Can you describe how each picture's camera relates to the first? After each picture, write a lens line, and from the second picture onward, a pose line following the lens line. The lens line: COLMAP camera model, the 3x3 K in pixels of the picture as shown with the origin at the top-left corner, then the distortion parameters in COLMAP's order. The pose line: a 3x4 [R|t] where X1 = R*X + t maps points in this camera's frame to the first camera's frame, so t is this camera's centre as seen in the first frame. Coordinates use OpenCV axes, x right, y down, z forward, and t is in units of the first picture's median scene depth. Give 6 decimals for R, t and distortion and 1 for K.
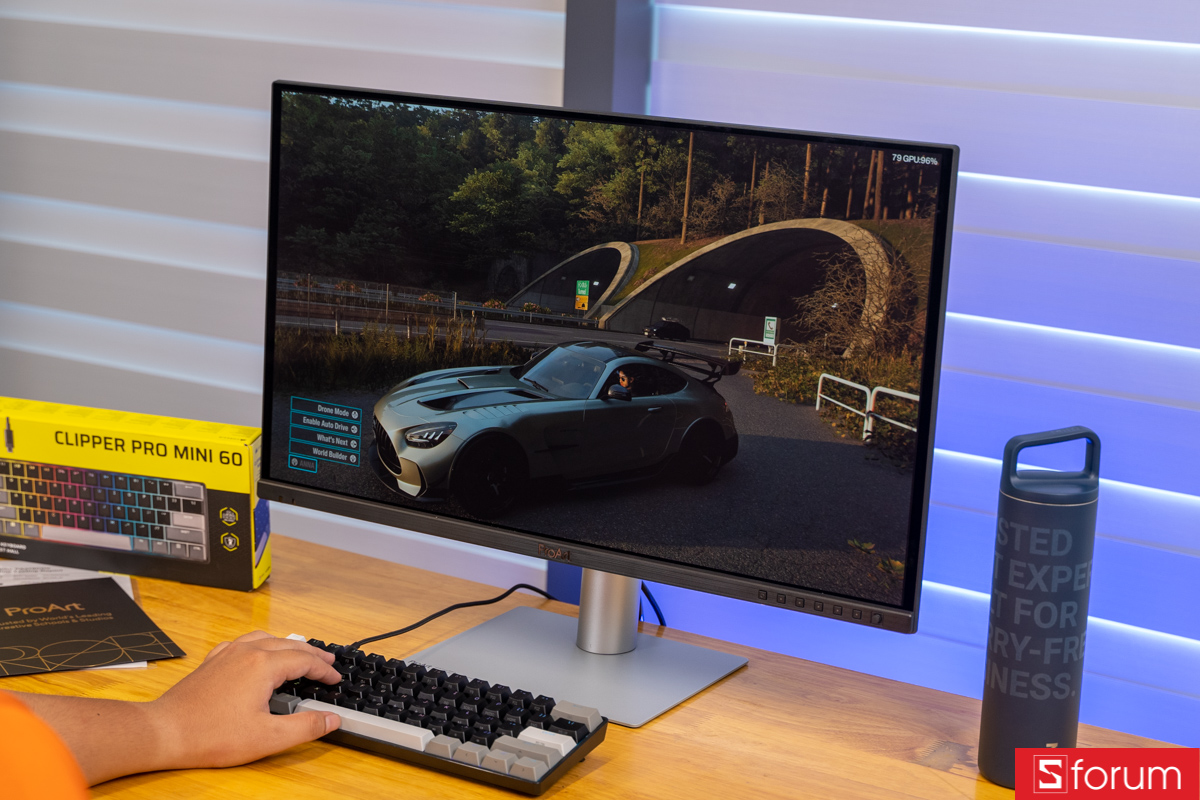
lens RADIAL K [[2329.9, 0, 600.0], [0, 2329.9, 400.0], [0, 0, 1]] dist [0.059527, 0.081742]
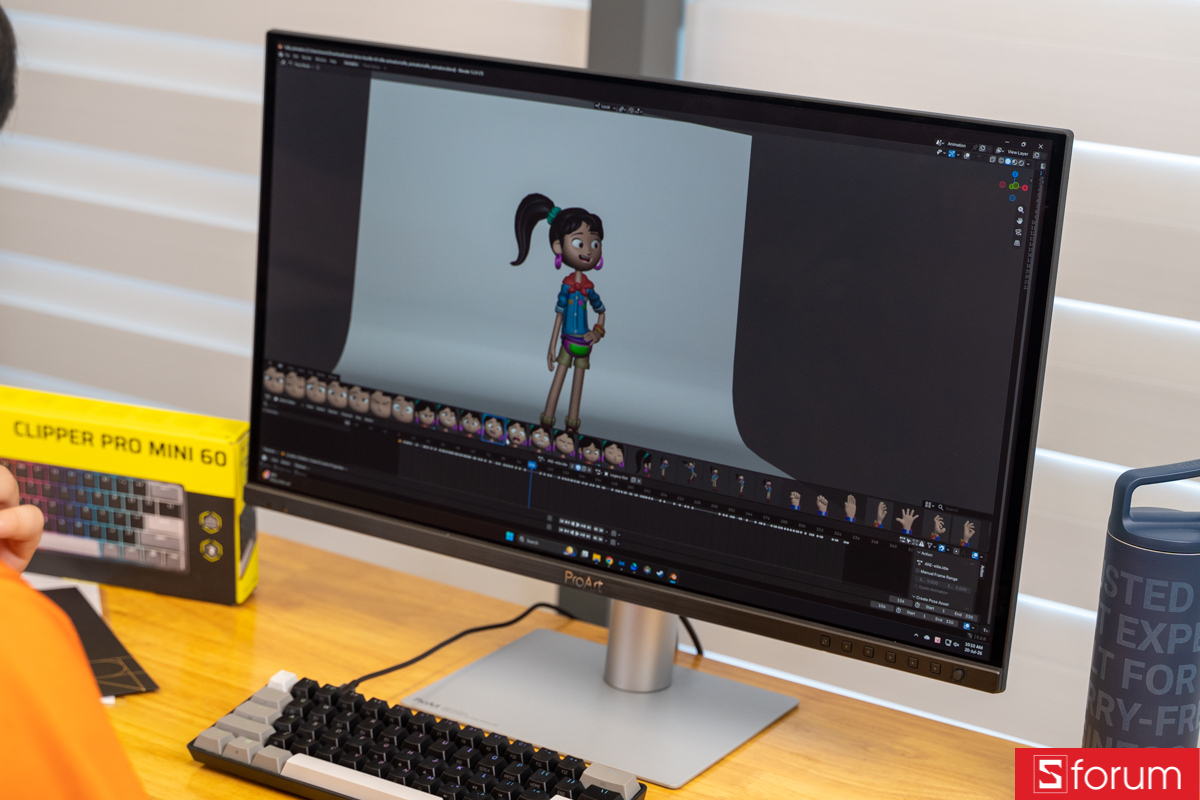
lens RADIAL K [[2329.9, 0, 600.0], [0, 2329.9, 400.0], [0, 0, 1]] dist [0.059527, 0.081742]
pose [[0.999820, 0.017443, 0.007420, -0.019021], [-0.017712, 0.999123, 0.037939, -0.032502], [-0.006752, -0.038064, 0.999252, 0.117922]]
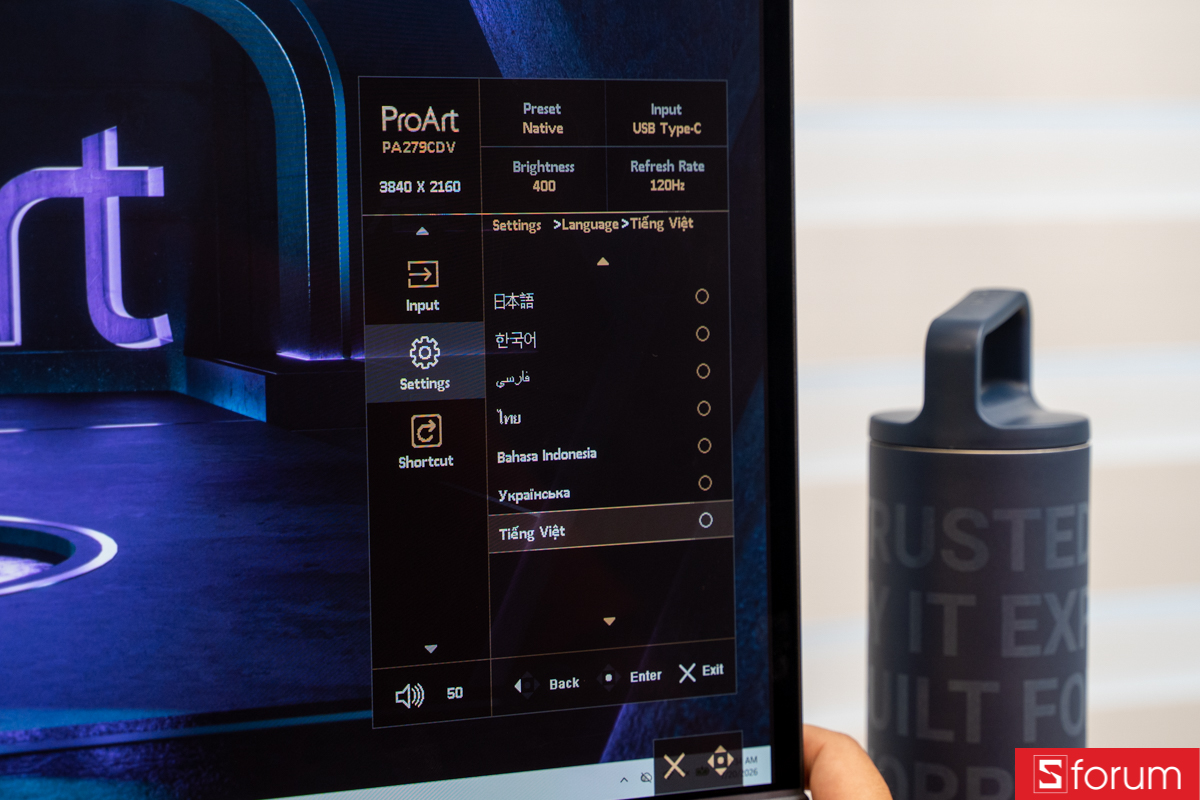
lens RADIAL K [[3025.3, 0, 600.0], [0, 3025.3, 400.0], [0, 0, 1]] dist [0.156304, 0.021960]
pose [[0.546069, -0.109553, 0.830546, -0.268135], [0.205578, 0.978622, -0.006078, 0.016932], [-0.812125, 0.174061, 0.556917, 0.605920]]
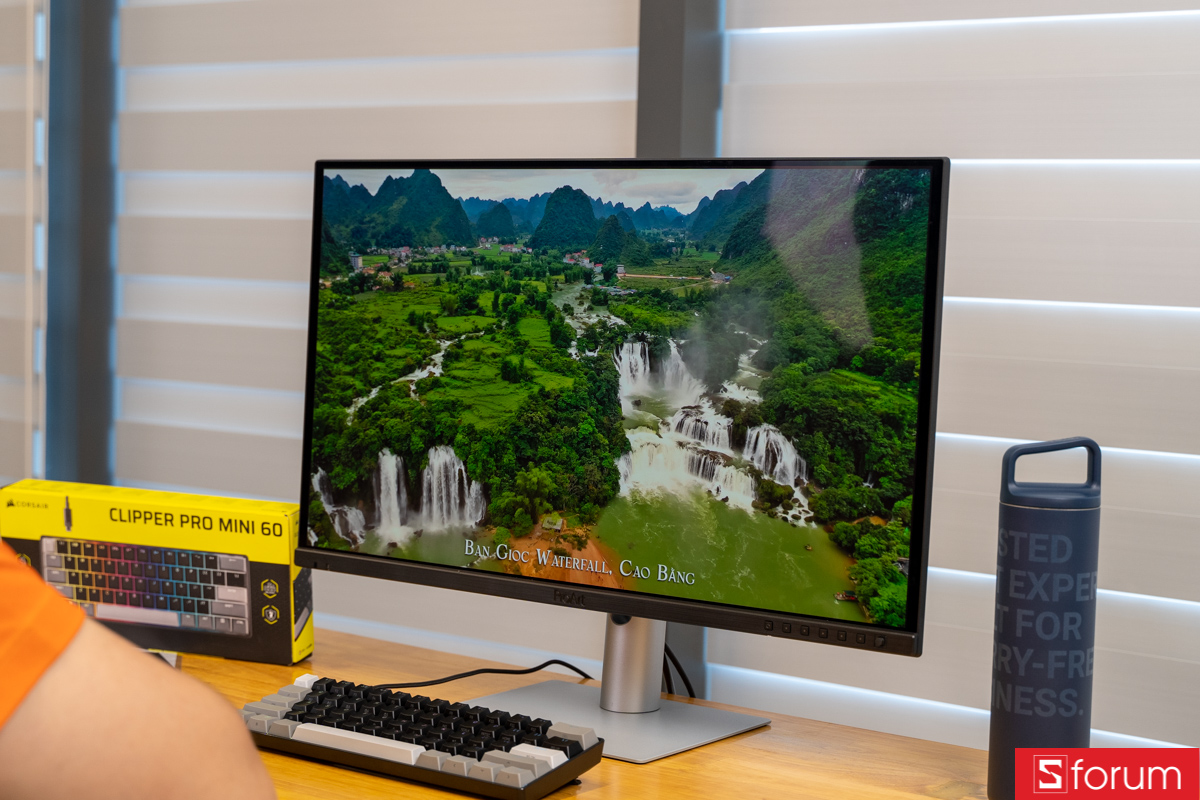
lens RADIAL K [[2163.2, 0, 600.0], [0, 2163.2, 400.0], [0, 0, 1]] dist [0.033163, 0.071414]
pose [[0.995996, -0.004763, -0.089273, 0.070265], [-0.009453, 0.987370, -0.158151, 0.117107], [0.088898, 0.158362, 0.983371, 0.066739]]
